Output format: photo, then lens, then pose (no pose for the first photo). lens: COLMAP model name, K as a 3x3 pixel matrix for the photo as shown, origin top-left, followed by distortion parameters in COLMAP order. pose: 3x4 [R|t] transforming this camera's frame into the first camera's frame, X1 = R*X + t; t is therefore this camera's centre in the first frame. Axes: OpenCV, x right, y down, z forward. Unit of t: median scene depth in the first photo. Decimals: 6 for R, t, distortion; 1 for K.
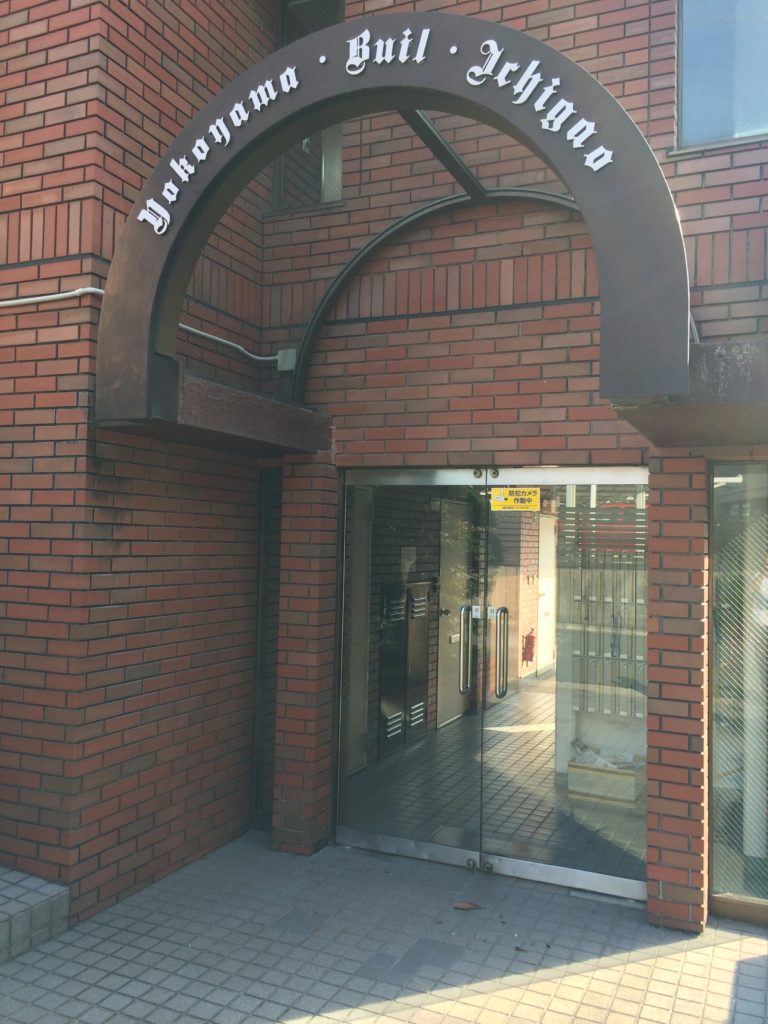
lens RADIAL K [[883.4, 0, 382.5], [0, 883.4, 512.6], [0, 0, 1]] dist [0.042959, -0.003384]
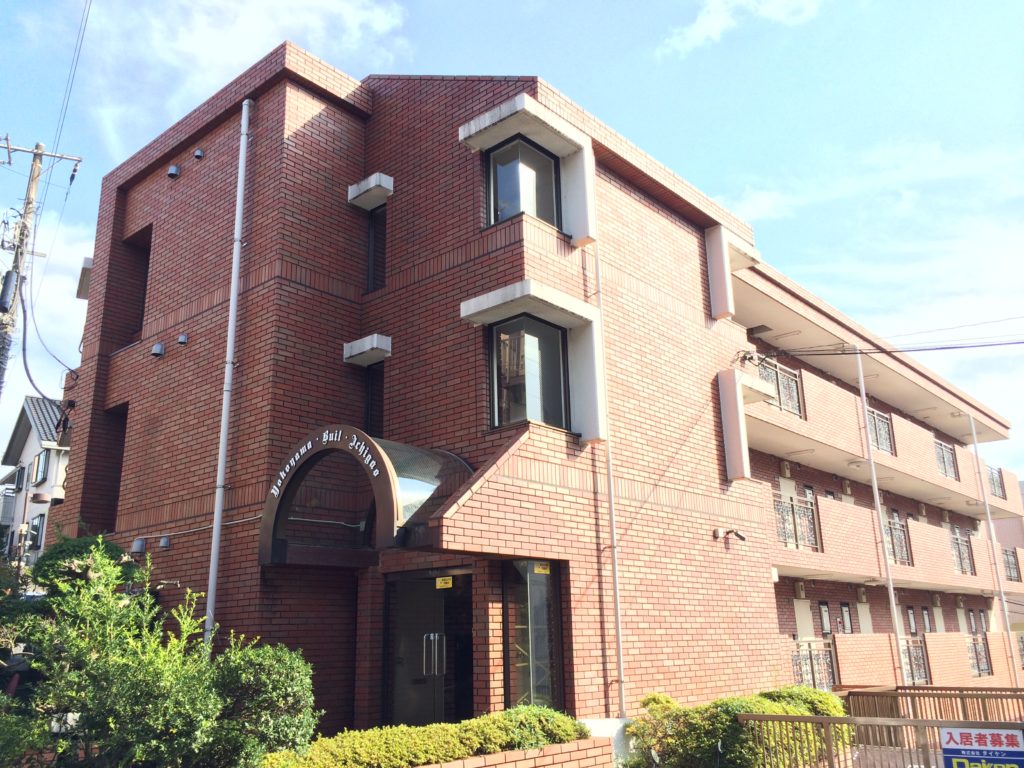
lens RADIAL K [[883.4, 0, 513.6], [0, 883.4, 384.4], [0, 0, 1]] dist [0.042959, -0.003384]
pose [[0.956548, -0.132441, -0.259762, 1.244572], [0.063284, 0.963952, -0.258441, 0.119347], [0.284626, 0.230772, 0.930447, -1.491724]]
